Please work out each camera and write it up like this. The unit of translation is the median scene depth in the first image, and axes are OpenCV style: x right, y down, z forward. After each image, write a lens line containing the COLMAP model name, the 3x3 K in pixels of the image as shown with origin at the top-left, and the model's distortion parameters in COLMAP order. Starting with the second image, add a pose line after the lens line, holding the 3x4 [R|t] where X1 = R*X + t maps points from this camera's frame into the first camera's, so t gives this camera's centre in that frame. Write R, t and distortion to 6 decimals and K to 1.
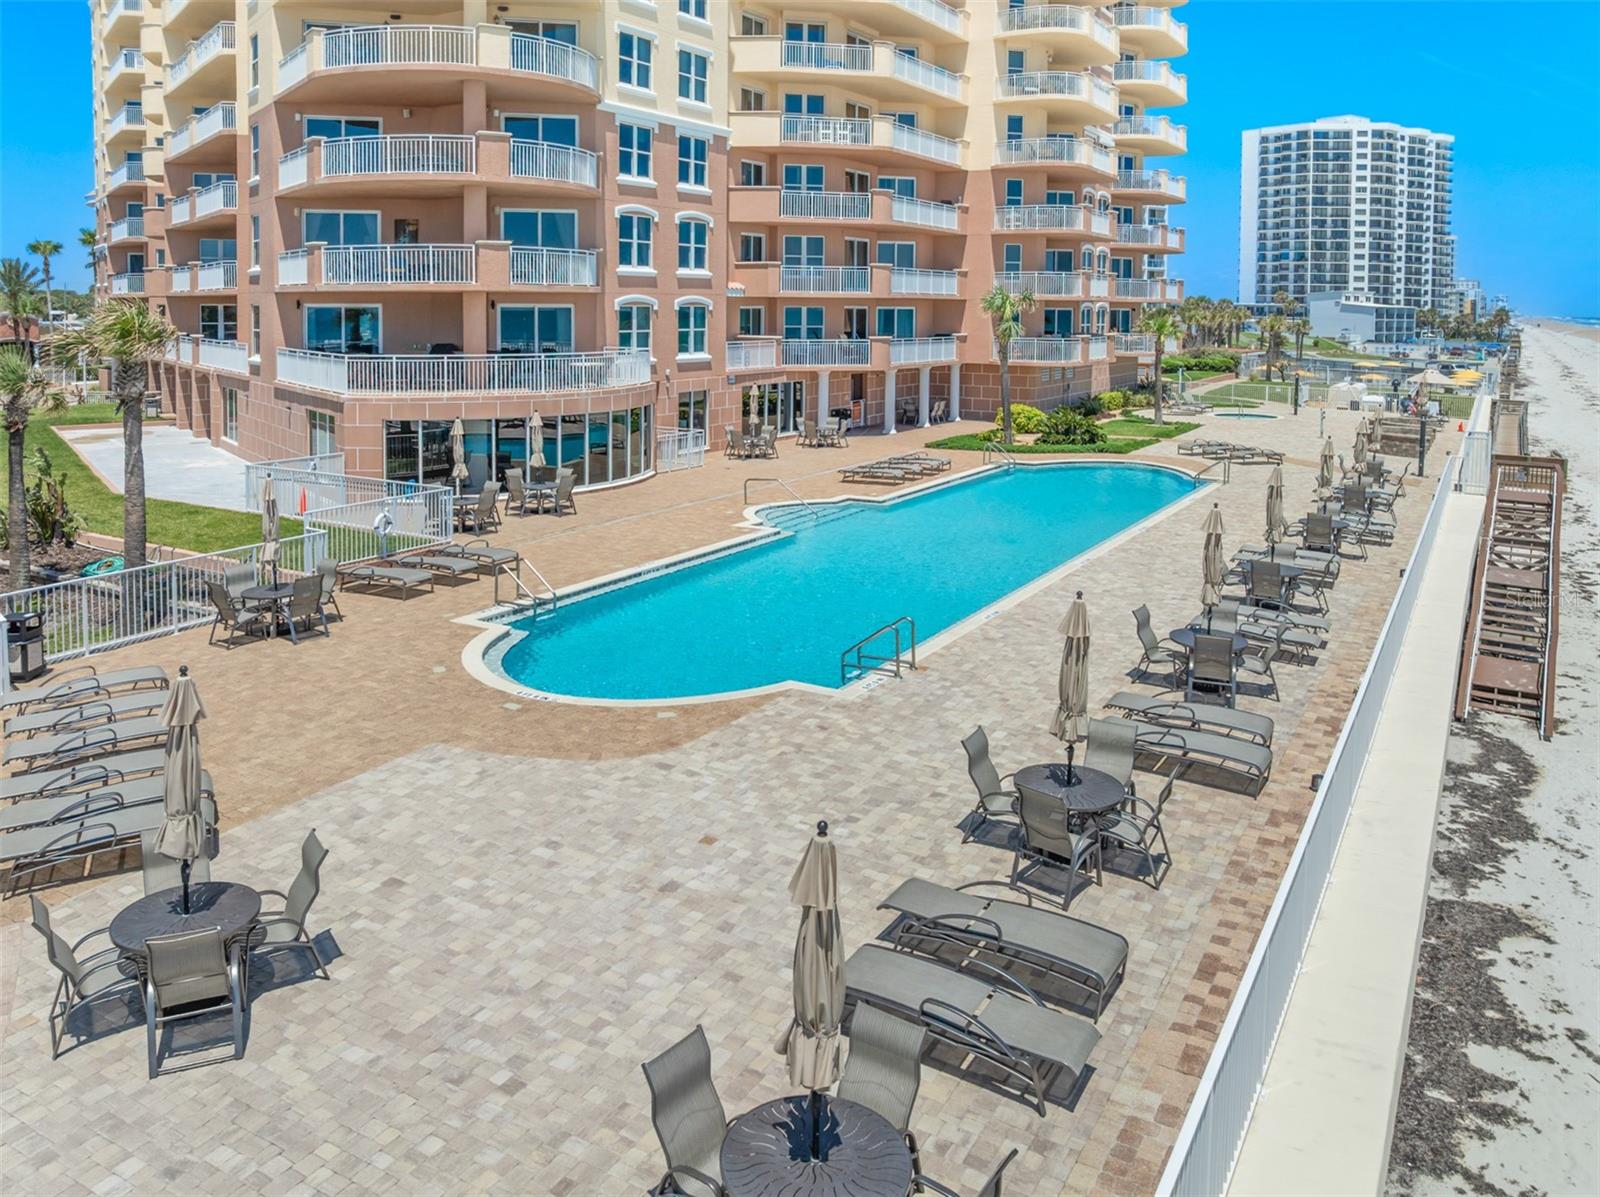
lens RADIAL K [[1234.4, 0, 791.1], [0, 1234.4, 459.5], [0, 0, 1]] dist [-0.042923, 0.008114]
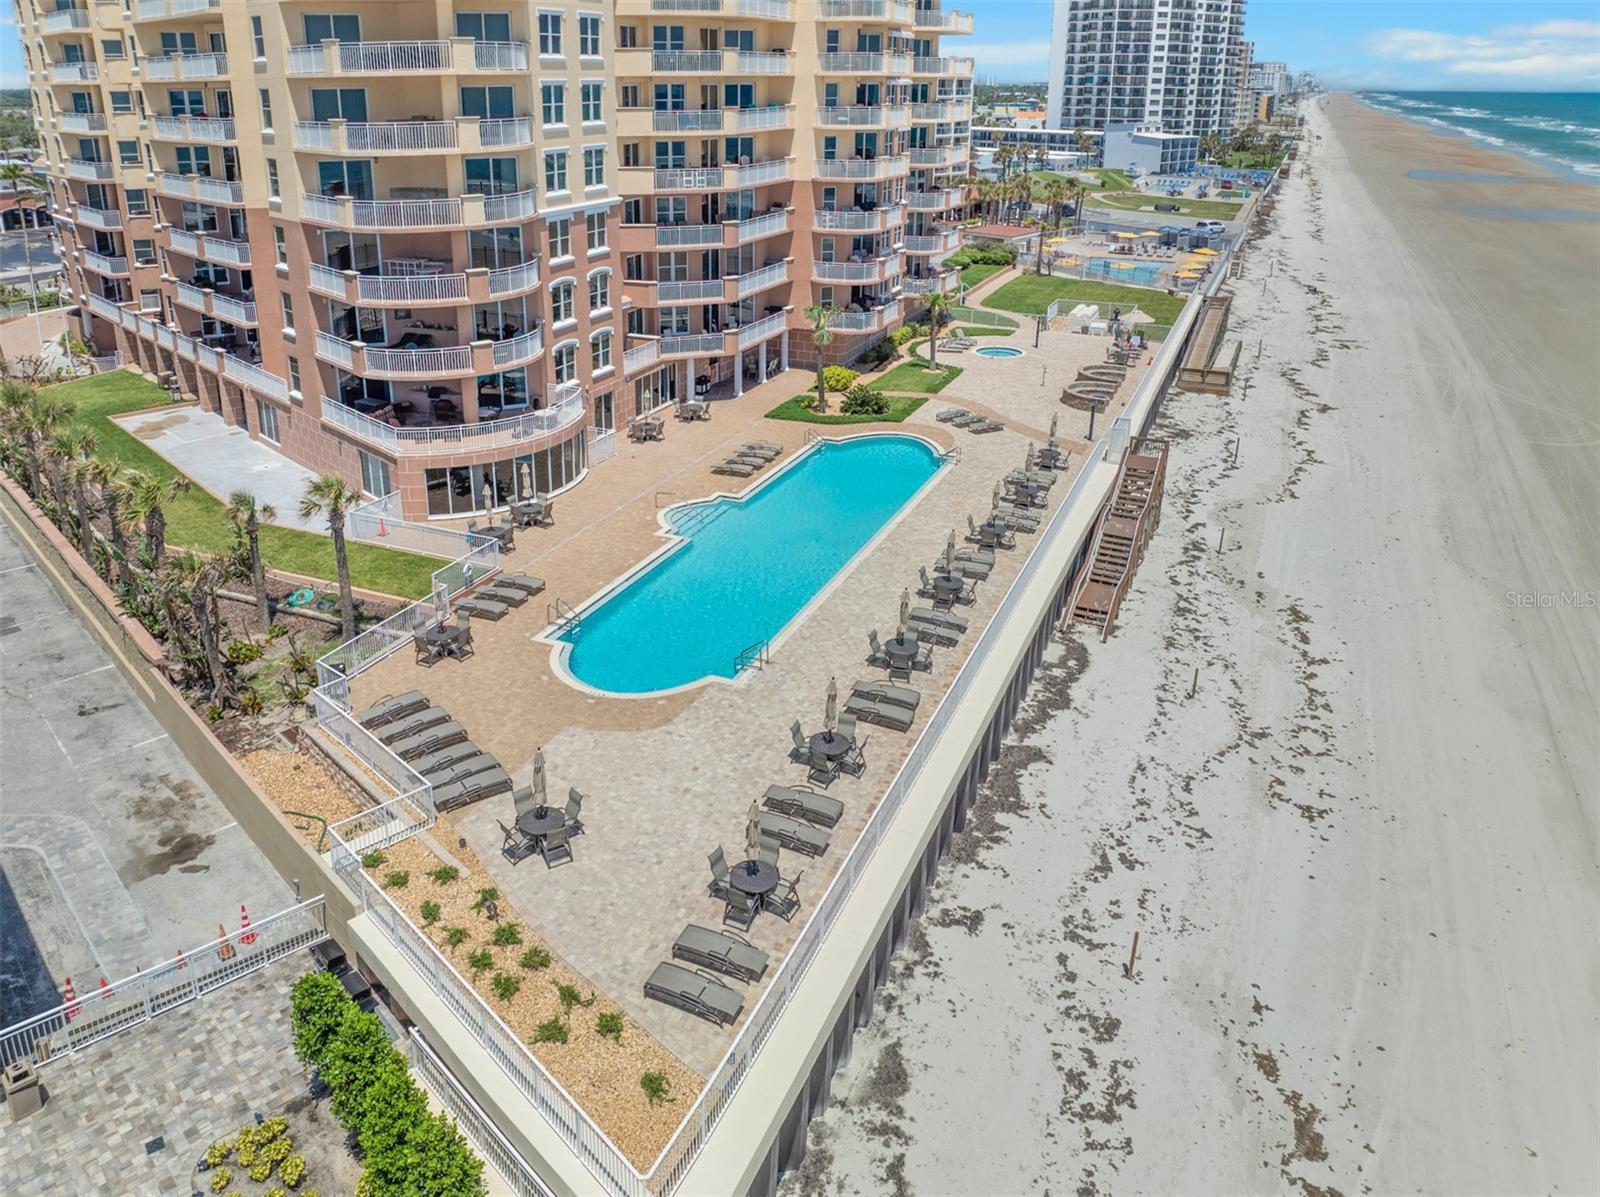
lens RADIAL K [[1180.8, 0, 800.0], [0, 1180.8, 598.5], [0, 0, 1]] dist [-0.045457, 0.000229]
pose [[0.989459, -0.044097, 0.137935, -0.042314], [0.001132, 0.954835, 0.297135, -0.188313], [-0.144808, -0.293847, 0.944820, -0.314431]]
